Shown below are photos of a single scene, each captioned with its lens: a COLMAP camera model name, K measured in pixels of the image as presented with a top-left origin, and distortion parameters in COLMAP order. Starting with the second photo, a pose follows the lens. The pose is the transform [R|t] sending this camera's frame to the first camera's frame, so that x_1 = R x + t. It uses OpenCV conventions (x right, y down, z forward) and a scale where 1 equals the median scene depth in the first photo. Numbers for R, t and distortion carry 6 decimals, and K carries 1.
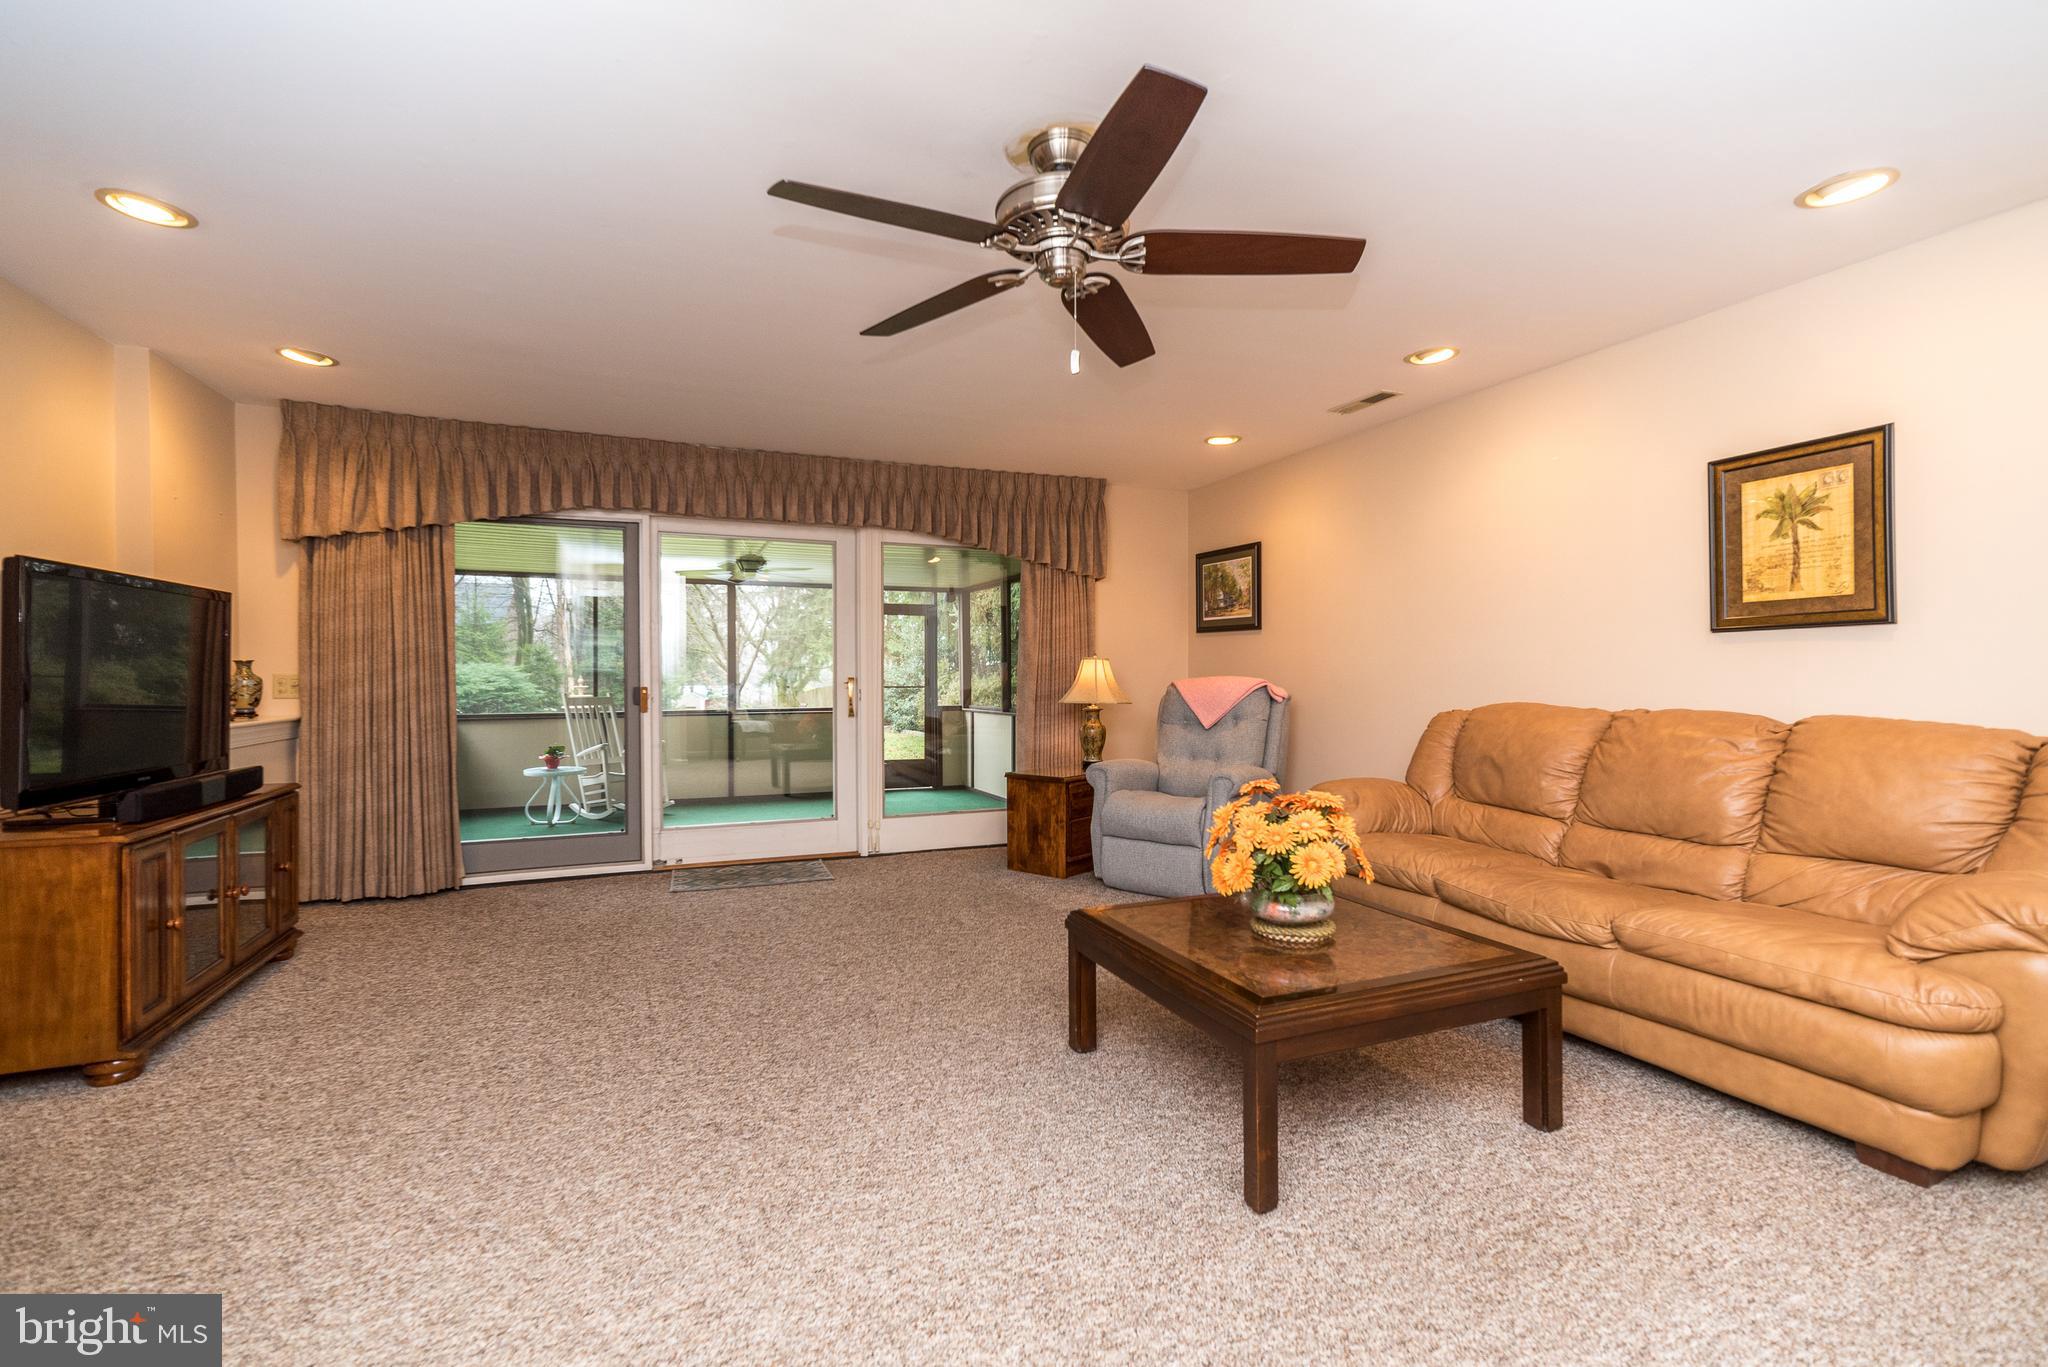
lens RADIAL K [[901.1, 0, 1014.1], [0, 901.1, 666.3], [0, 0, 1]] dist [0.004425, 0.002390]
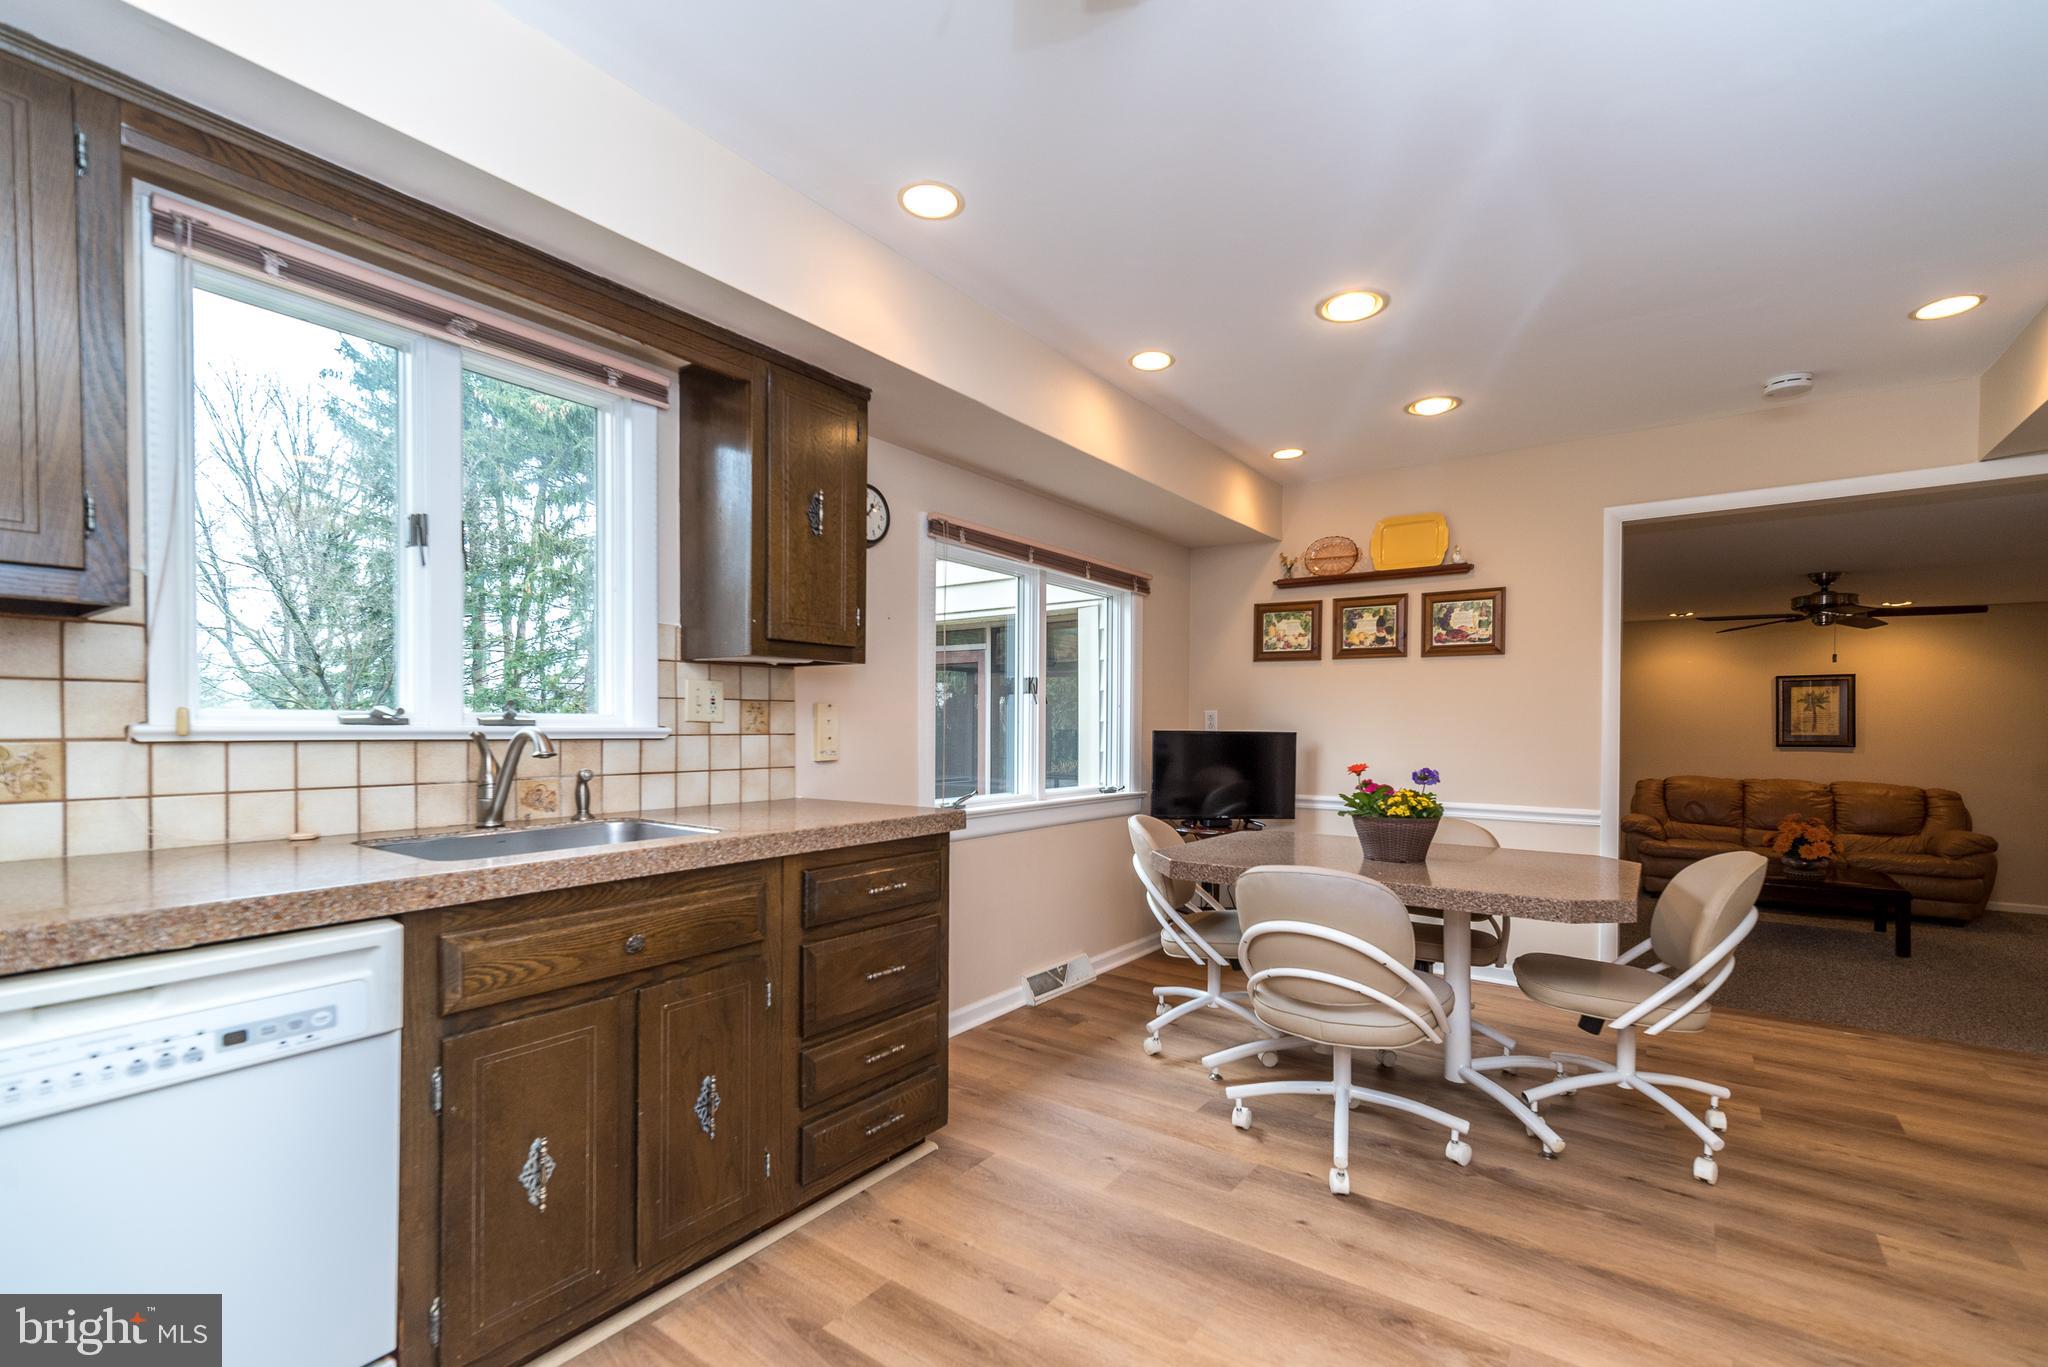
lens RADIAL K [[901.1, 0, 1051.0], [0, 901.1, 730.9], [0, 0, 1]] dist [0.004425, 0.002390]
pose [[0.848509, 0.003486, 0.529169, -1.574680], [-0.012107, 0.999844, 0.012828, -0.062618], [-0.529042, -0.017291, 0.848420, -0.023778]]
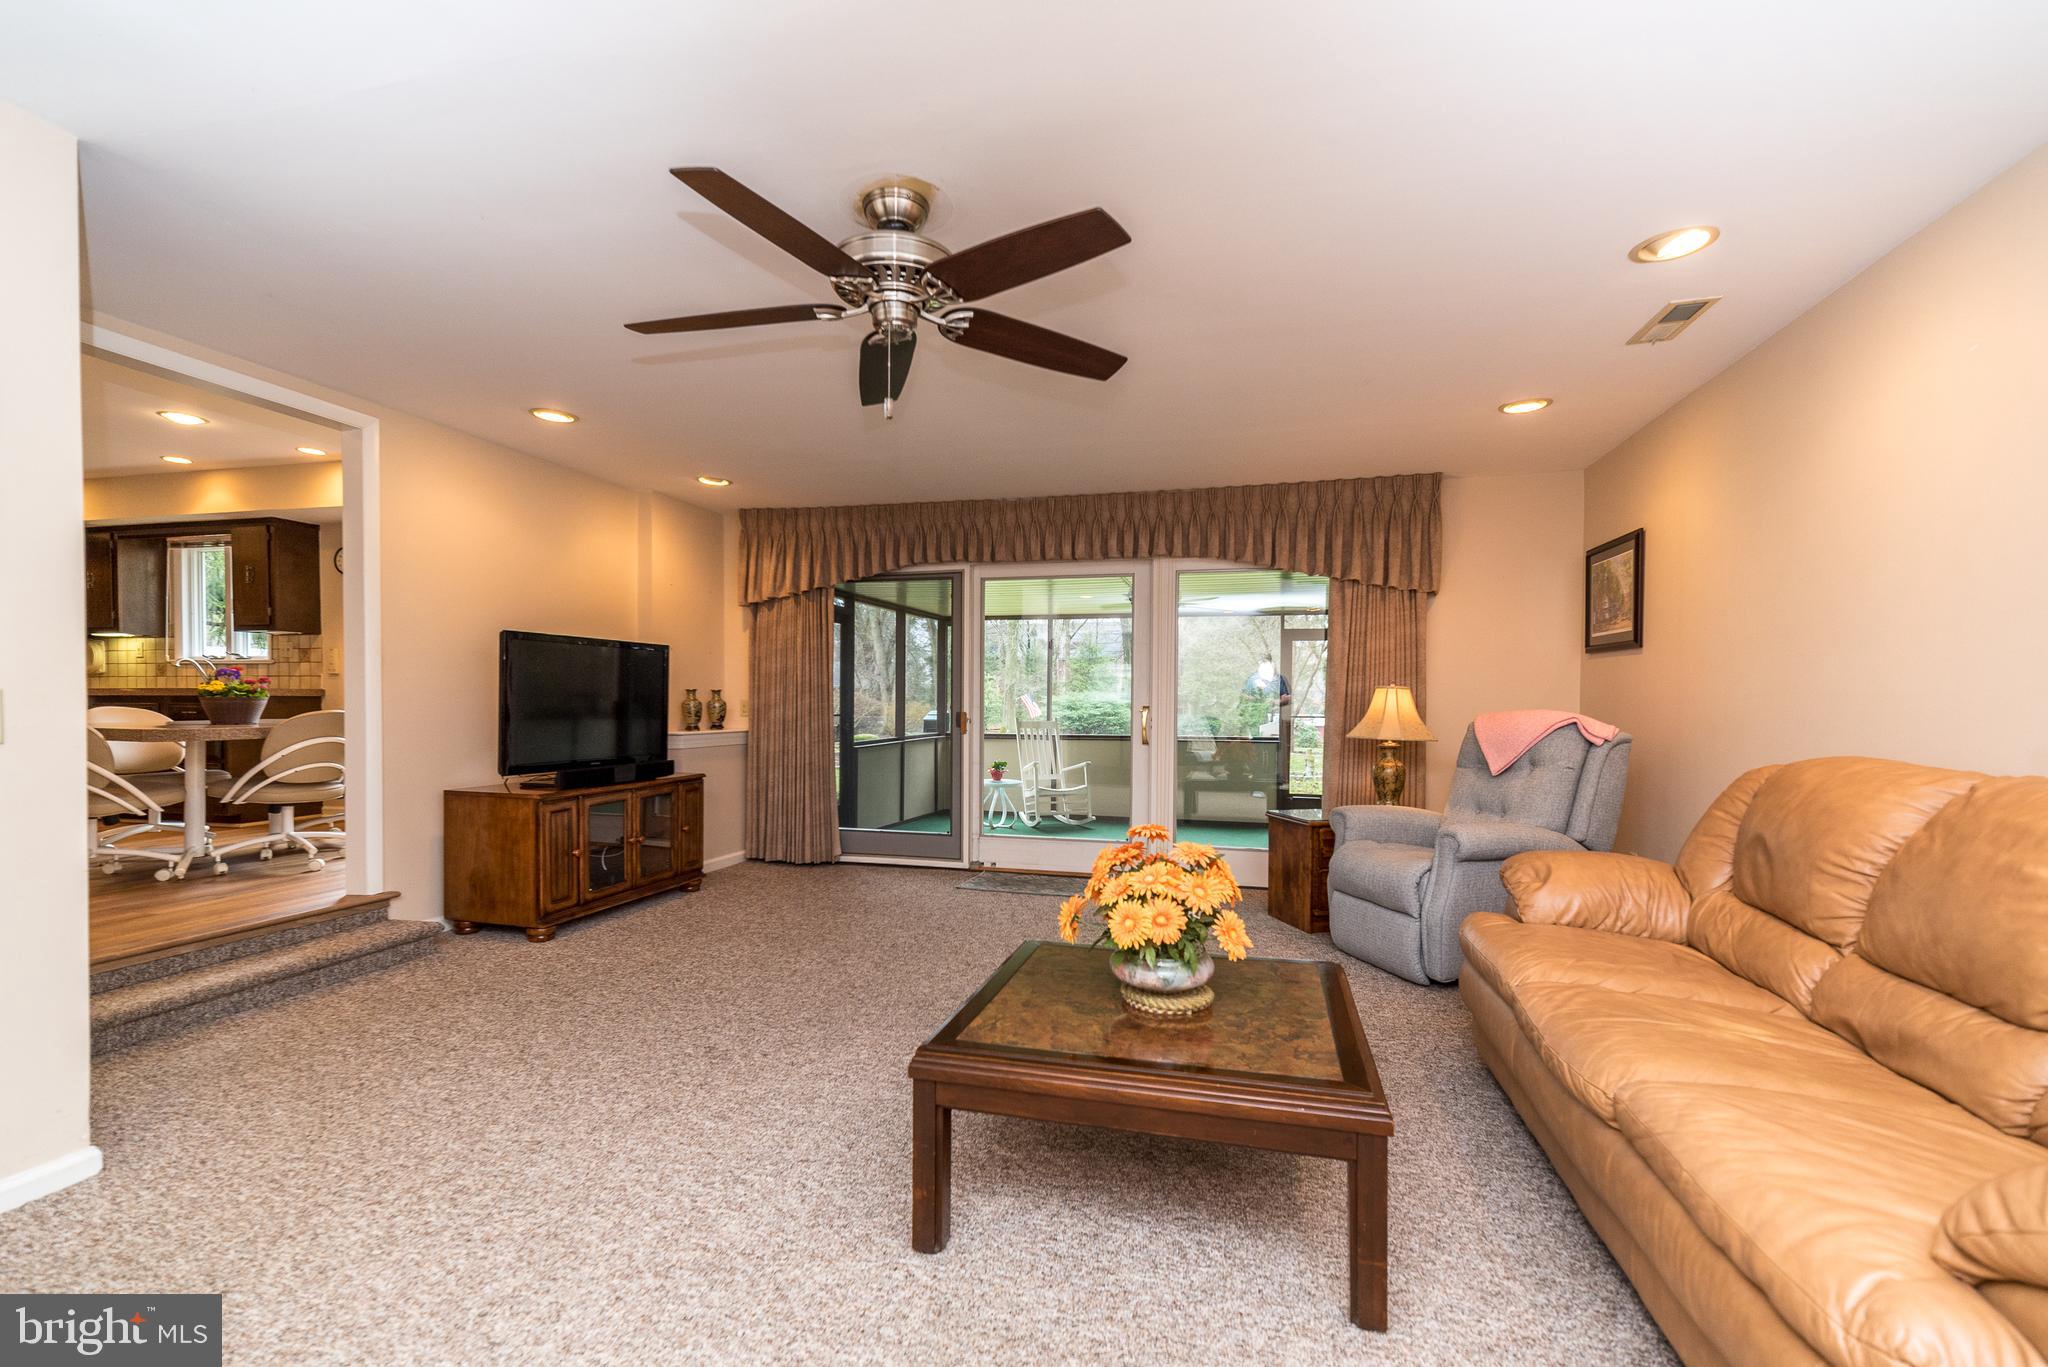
lens RADIAL K [[901.1, 0, 1007.8], [0, 901.1, 705.4], [0, 0, 1]] dist [0.004425, 0.002390]
pose [[0.791617, 0.010246, -0.610932, 0.396202], [-0.002970, 0.999912, 0.012921, -0.001556], [0.611010, -0.008414, 0.791578, 0.118727]]
